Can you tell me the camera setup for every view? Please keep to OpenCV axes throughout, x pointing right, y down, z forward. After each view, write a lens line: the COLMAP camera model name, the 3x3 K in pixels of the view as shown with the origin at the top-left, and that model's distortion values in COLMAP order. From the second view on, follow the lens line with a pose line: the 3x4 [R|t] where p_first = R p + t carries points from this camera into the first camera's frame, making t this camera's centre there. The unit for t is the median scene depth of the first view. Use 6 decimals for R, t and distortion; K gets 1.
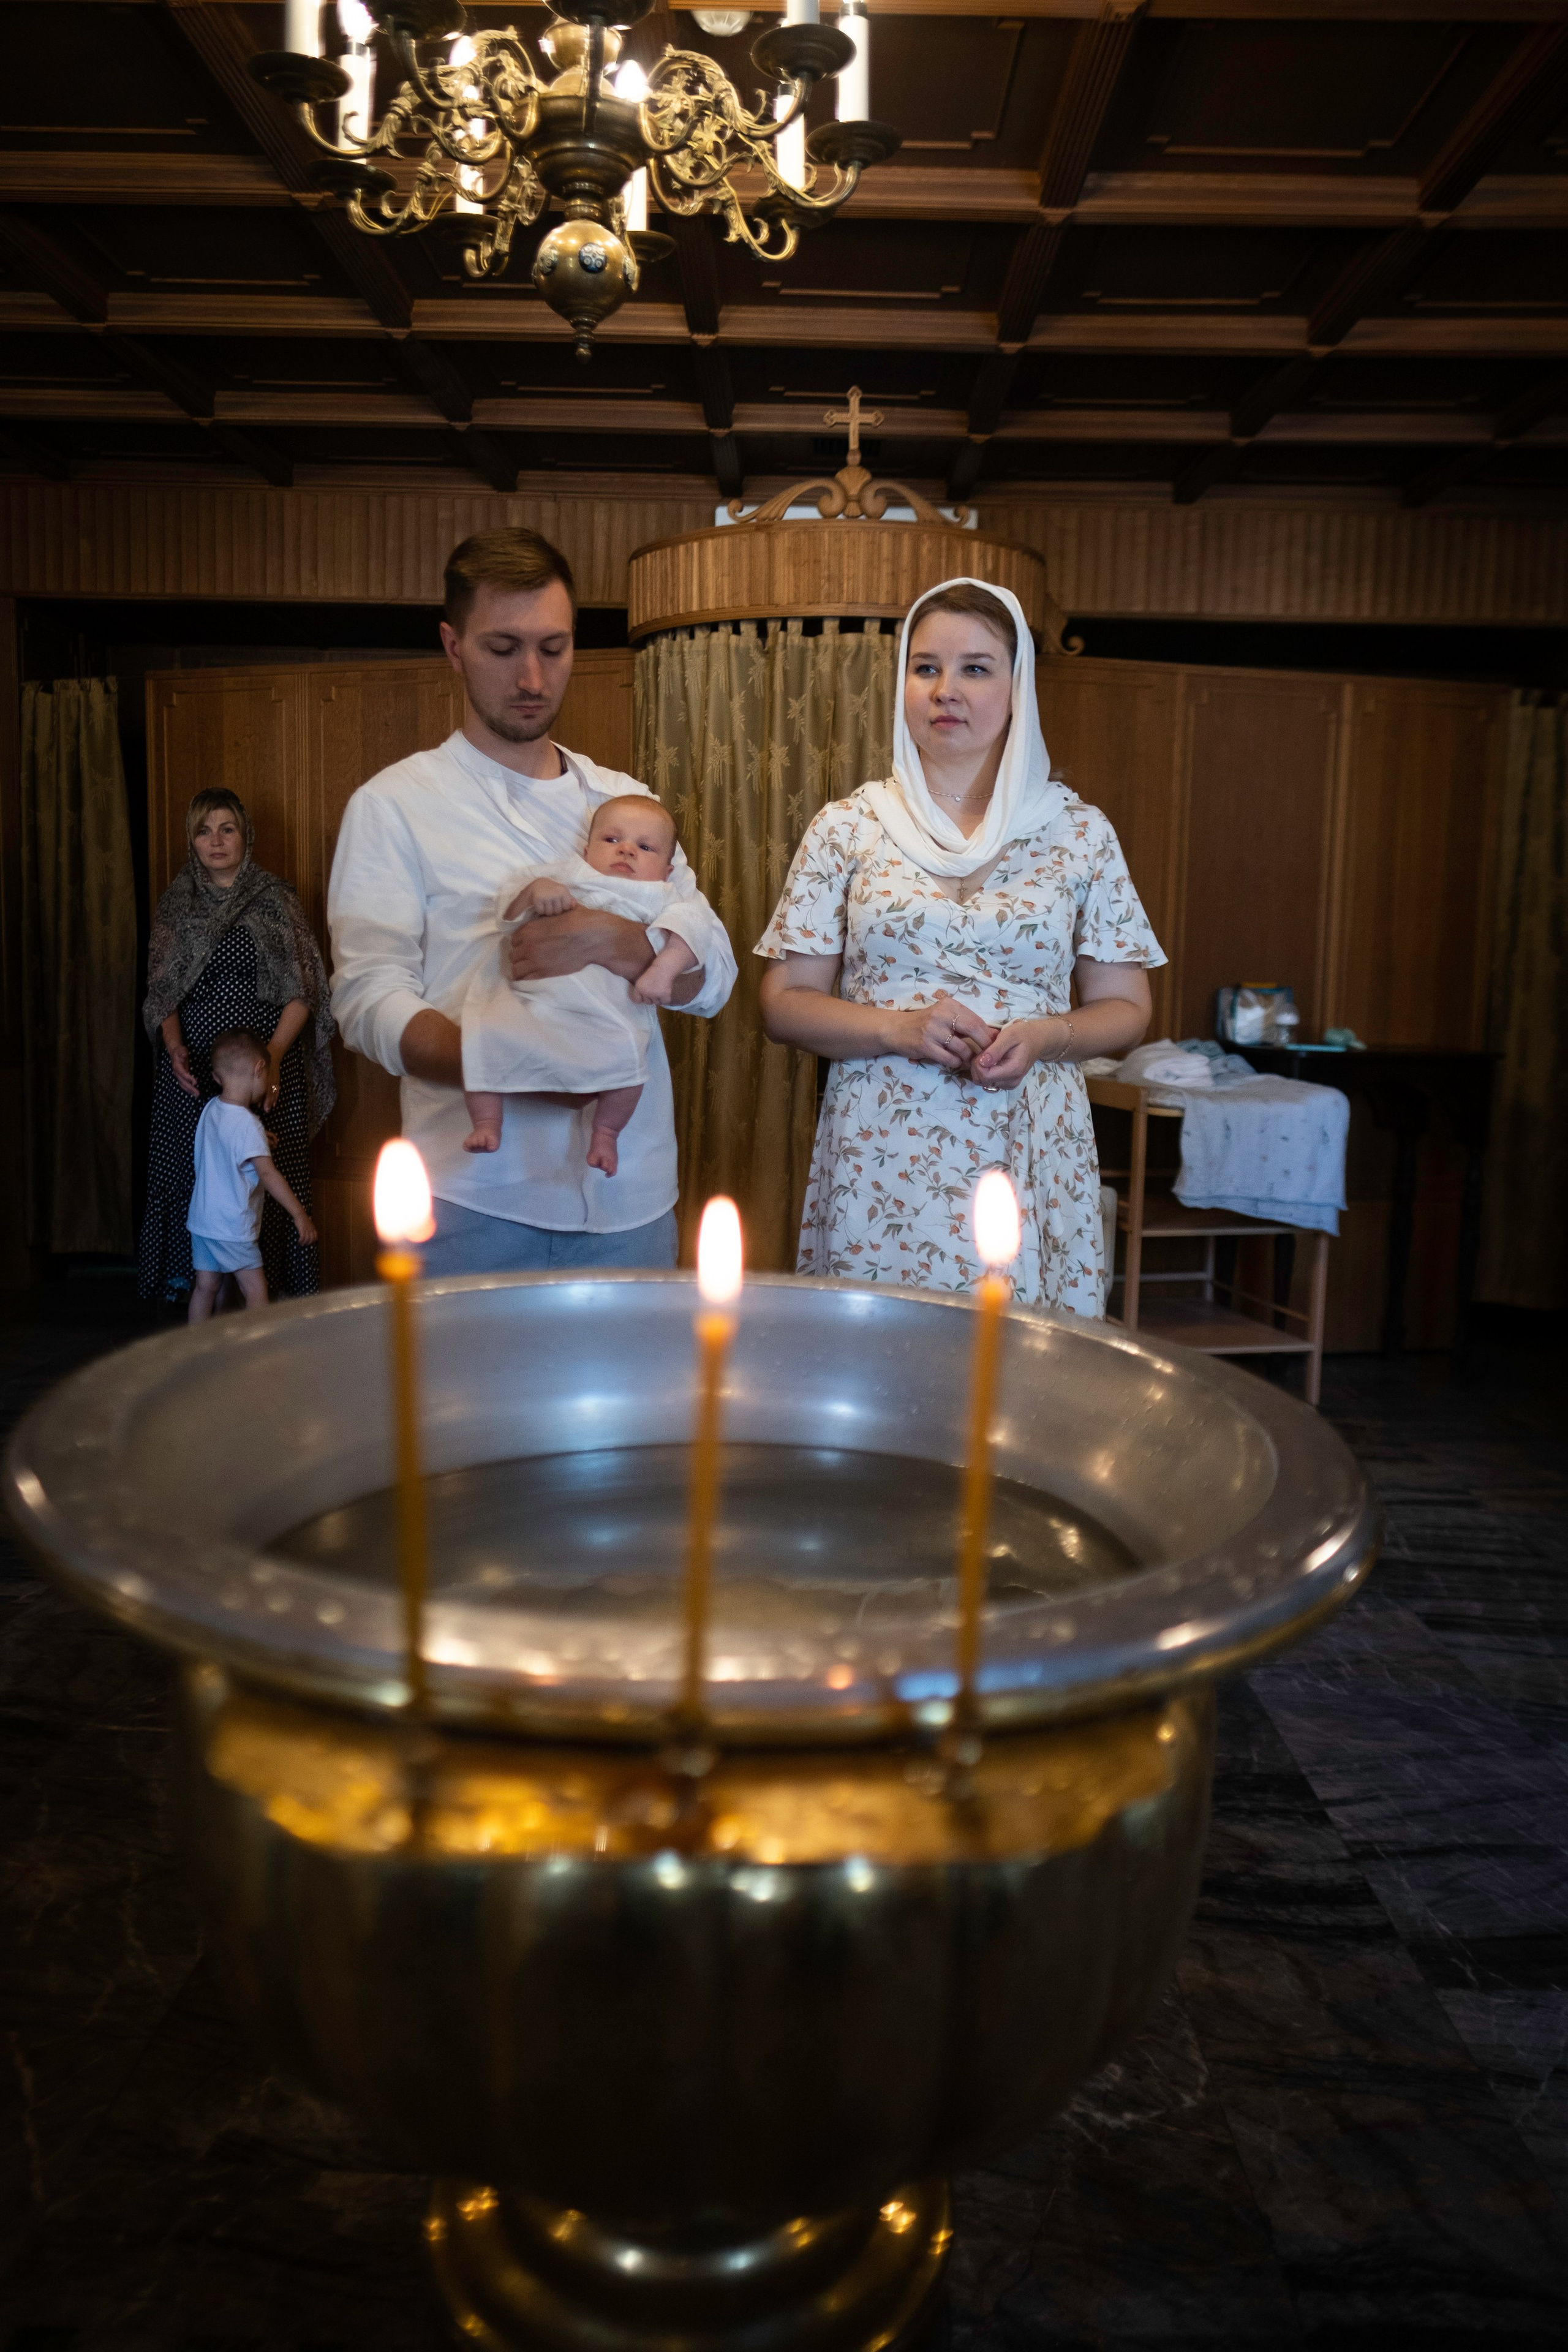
lens RADIAL K [[1649.1, 0, 784.0], [0, 1649.1, 1176.0], [0, 0, 1]] dist [-0.024027, 0.002222]
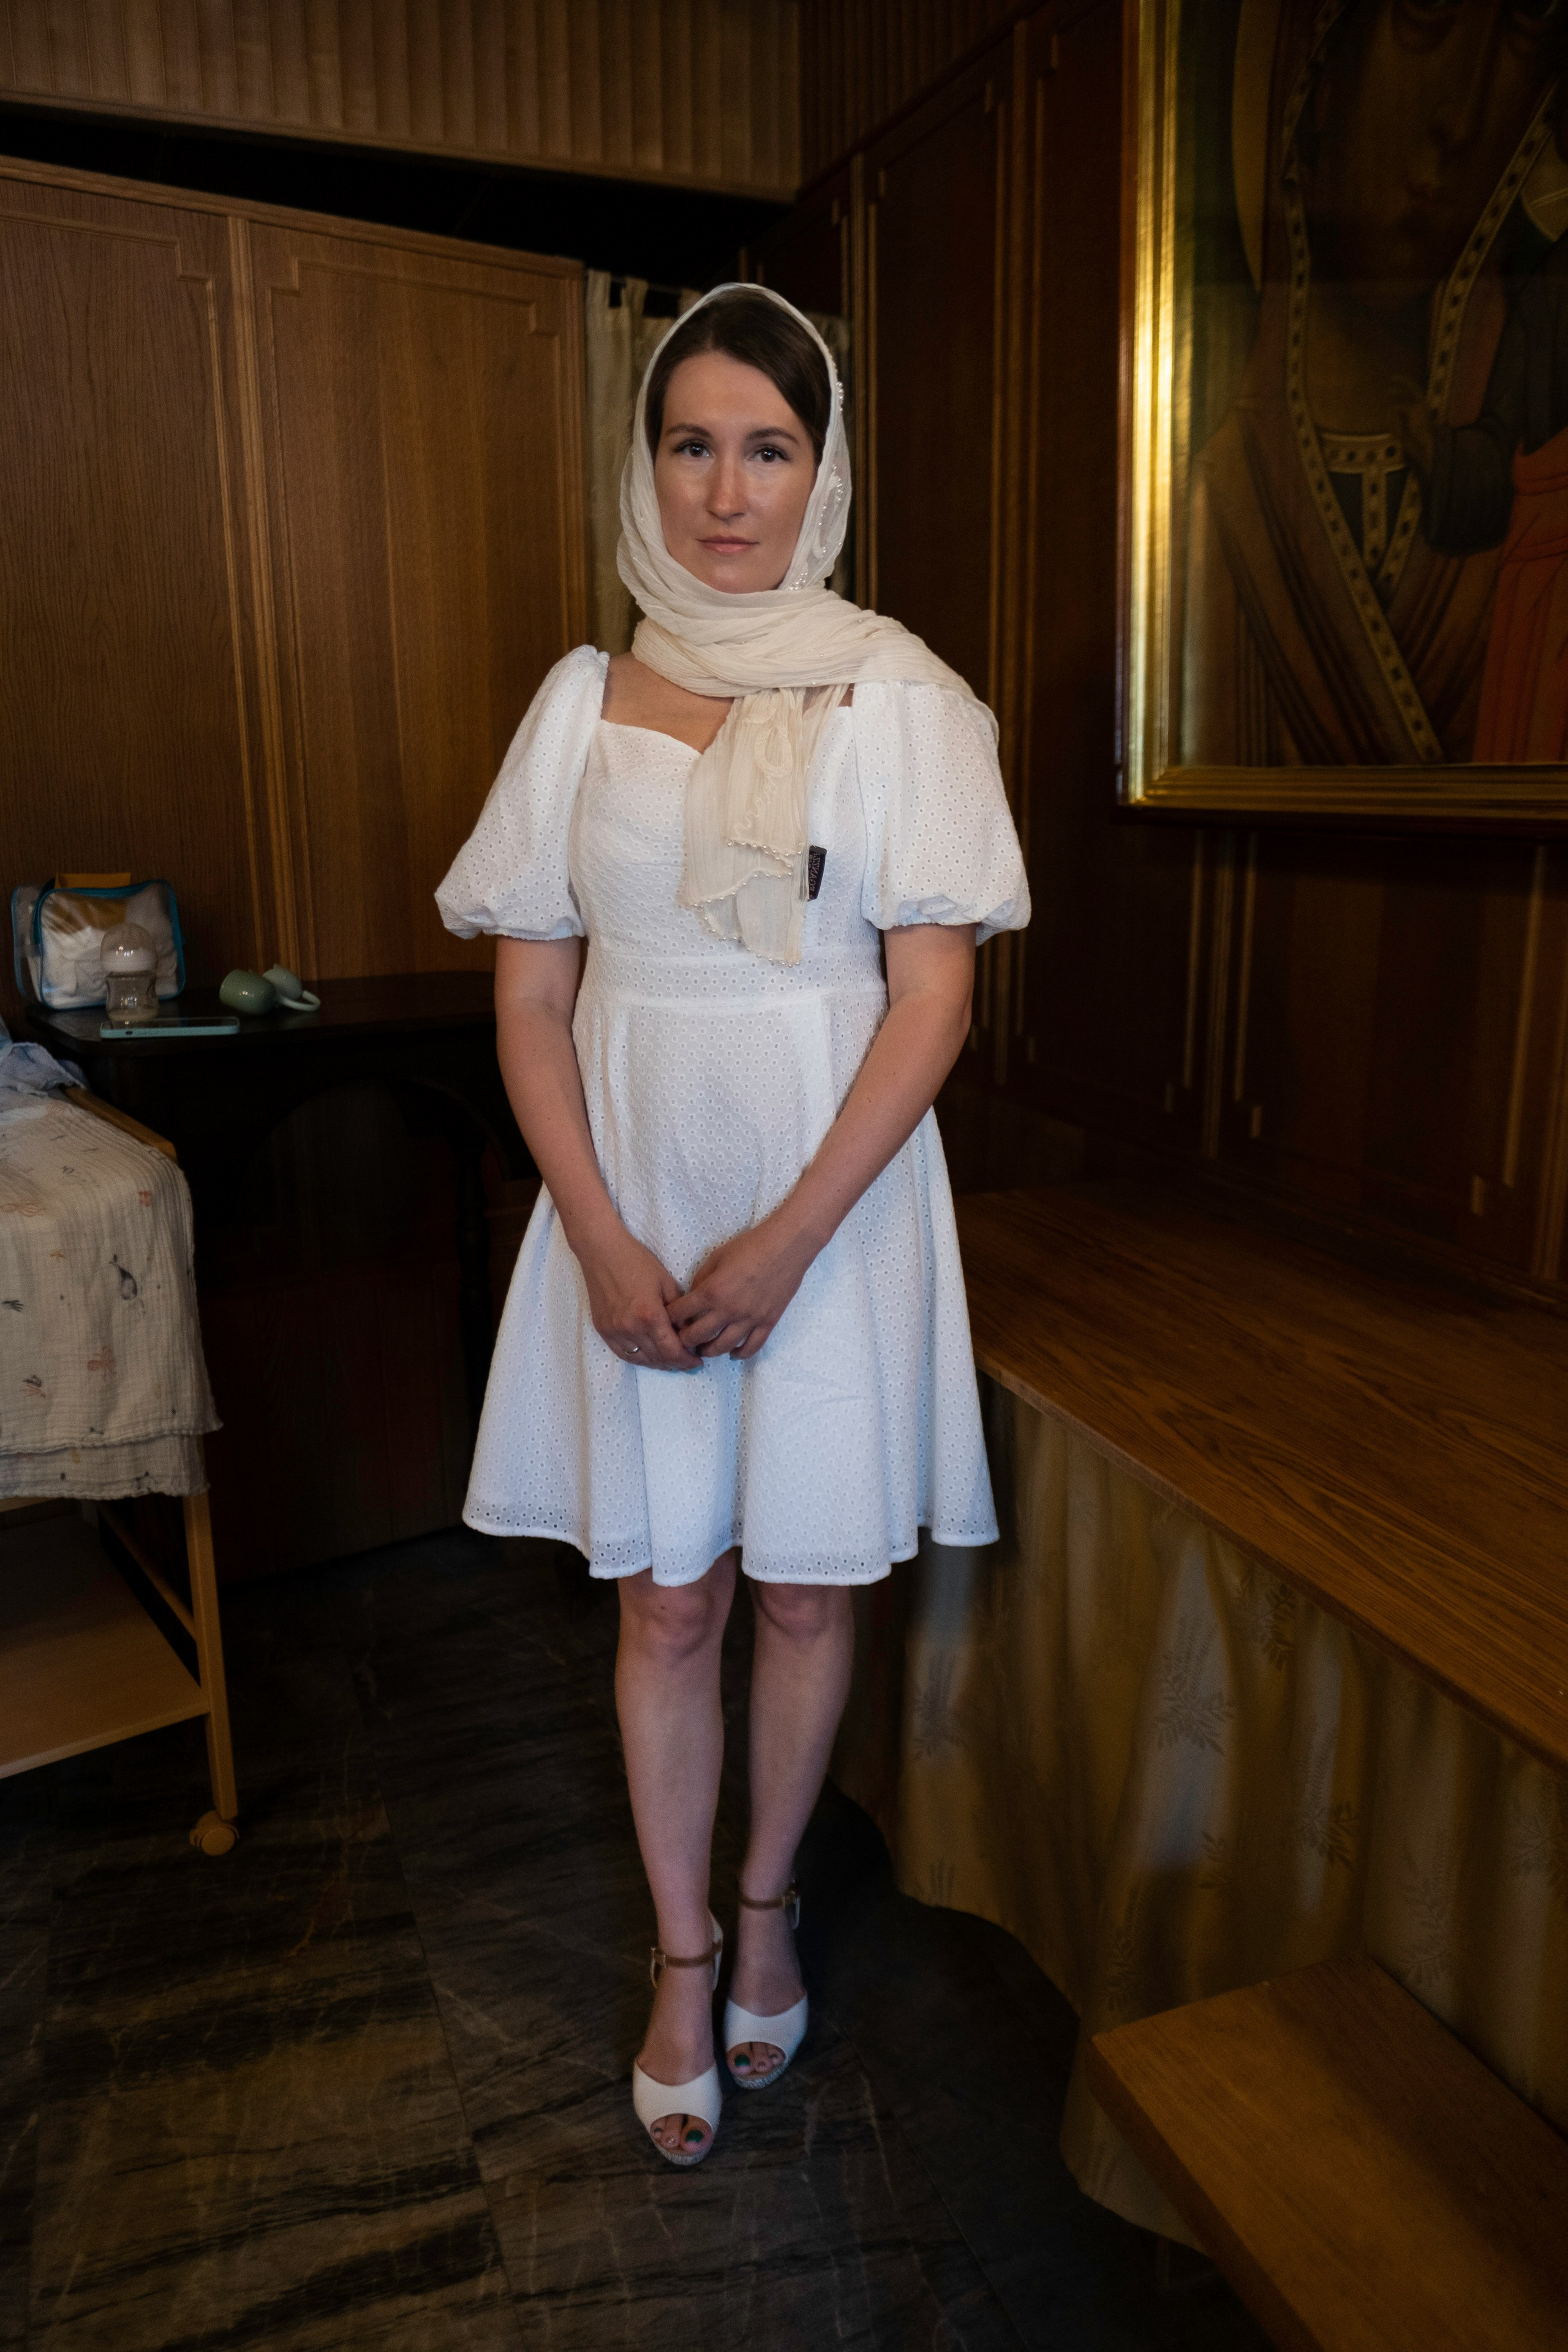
lens RADIAL K [[1649.1, 0, 784.0], [0, 1649.1, 1176.0], [0, 0, 1]] dist [-0.024027, 0.002222]
pose [[0.922163, -0.115765, 0.369071, 0.257493], [0.068151, 0.987863, 0.139577, -0.075231], [-0.380749, -0.103560, 0.918861, 0.435417]]
